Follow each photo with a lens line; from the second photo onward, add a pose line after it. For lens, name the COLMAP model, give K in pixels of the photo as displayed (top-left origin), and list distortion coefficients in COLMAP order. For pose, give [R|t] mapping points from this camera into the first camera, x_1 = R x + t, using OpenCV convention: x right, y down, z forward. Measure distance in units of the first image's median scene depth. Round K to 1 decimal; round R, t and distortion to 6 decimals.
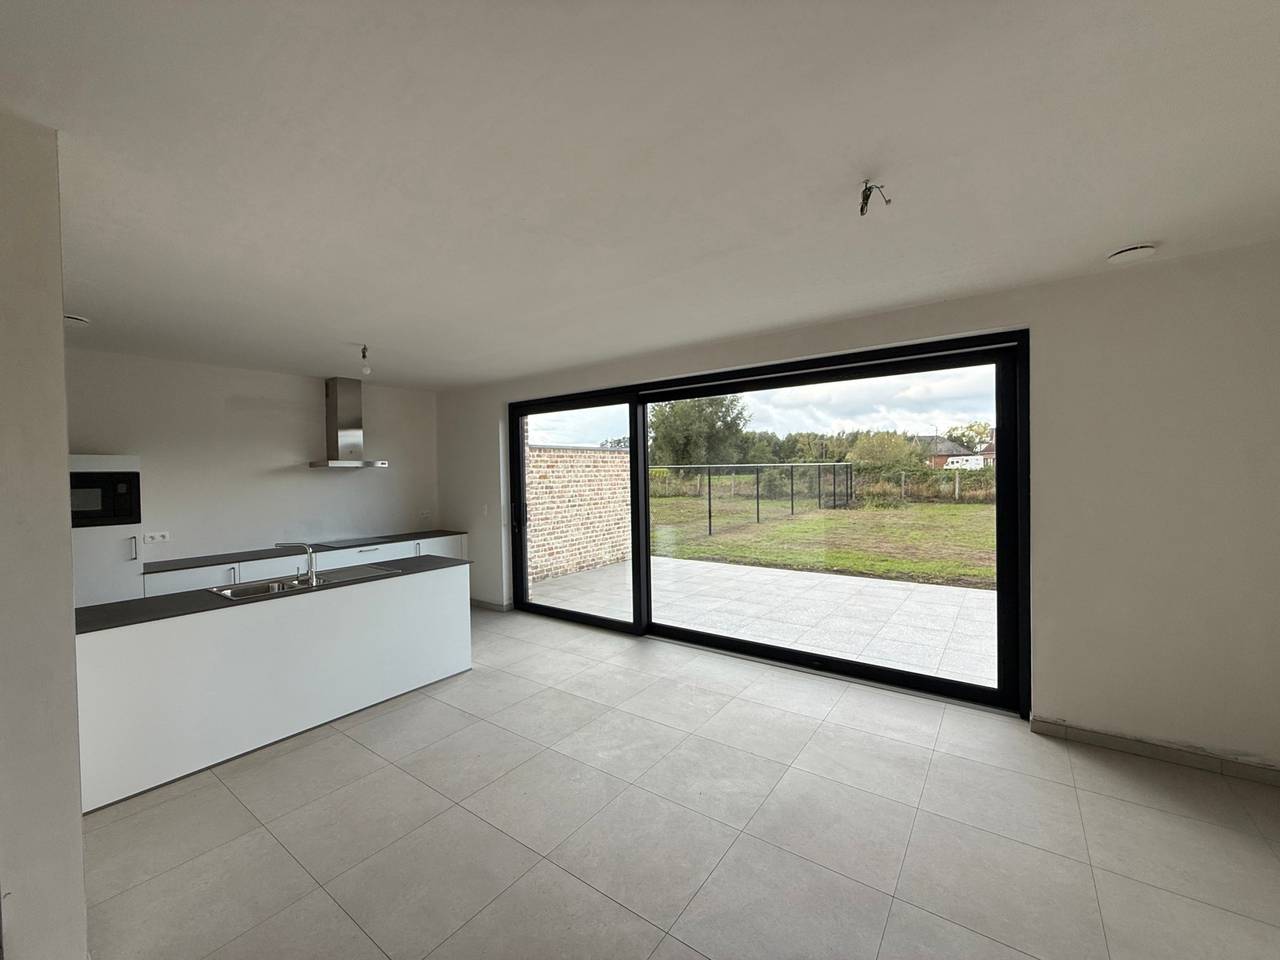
lens RADIAL K [[511.3, 0, 635.6], [0, 511.3, 481.0], [0, 0, 1]] dist [-0.000064, 0.000714]
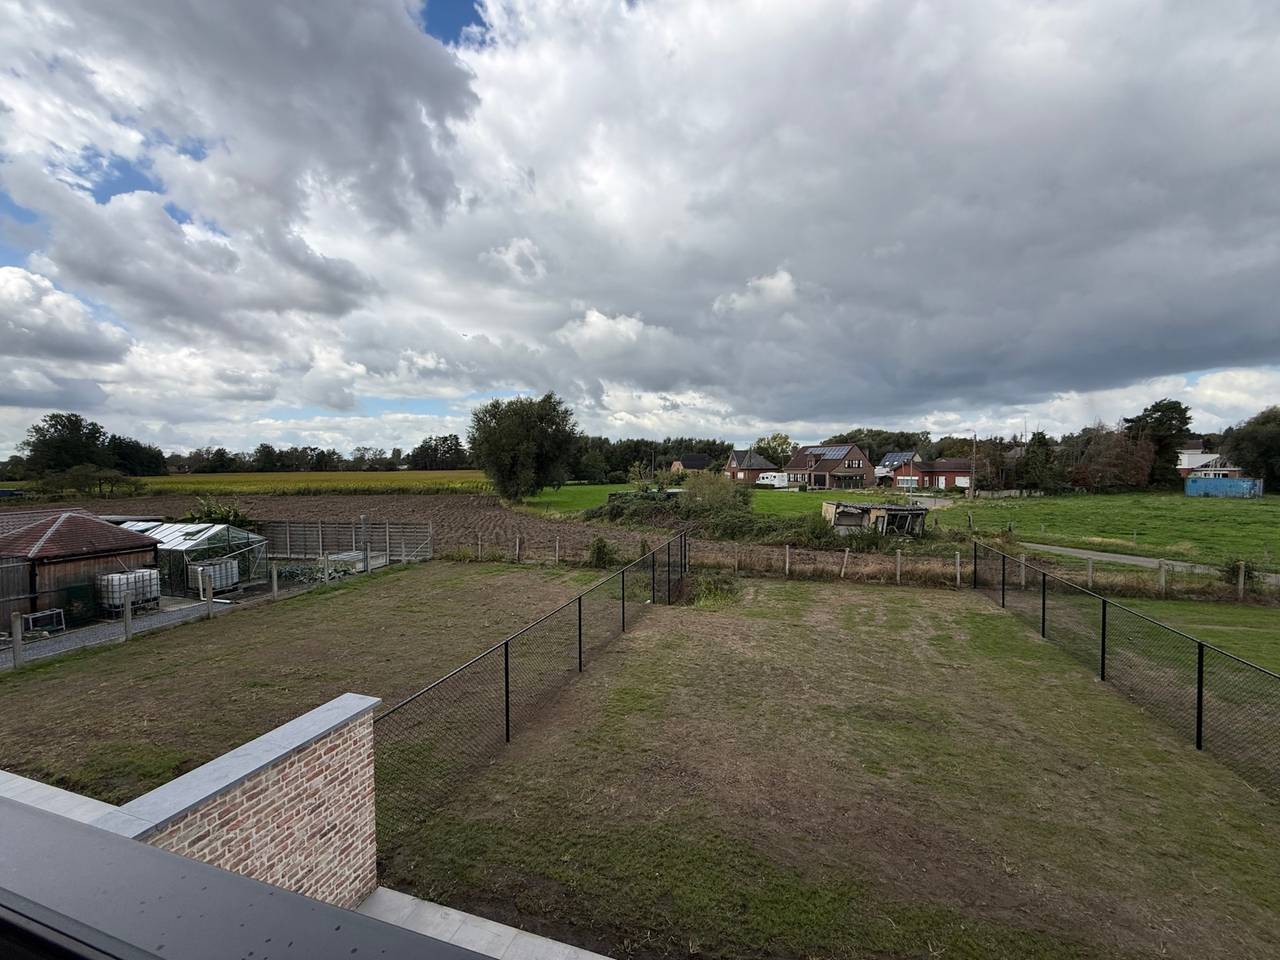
lens RADIAL K [[511.3, 0, 635.6], [0, 511.3, 481.0], [0, 0, 1]] dist [-0.000064, 0.000714]
pose [[0.949018, 0.002040, 0.315216, 0.142536], [-0.004650, 0.999961, 0.007528, -0.380366], [-0.315189, -0.008610, 0.948990, 0.468231]]
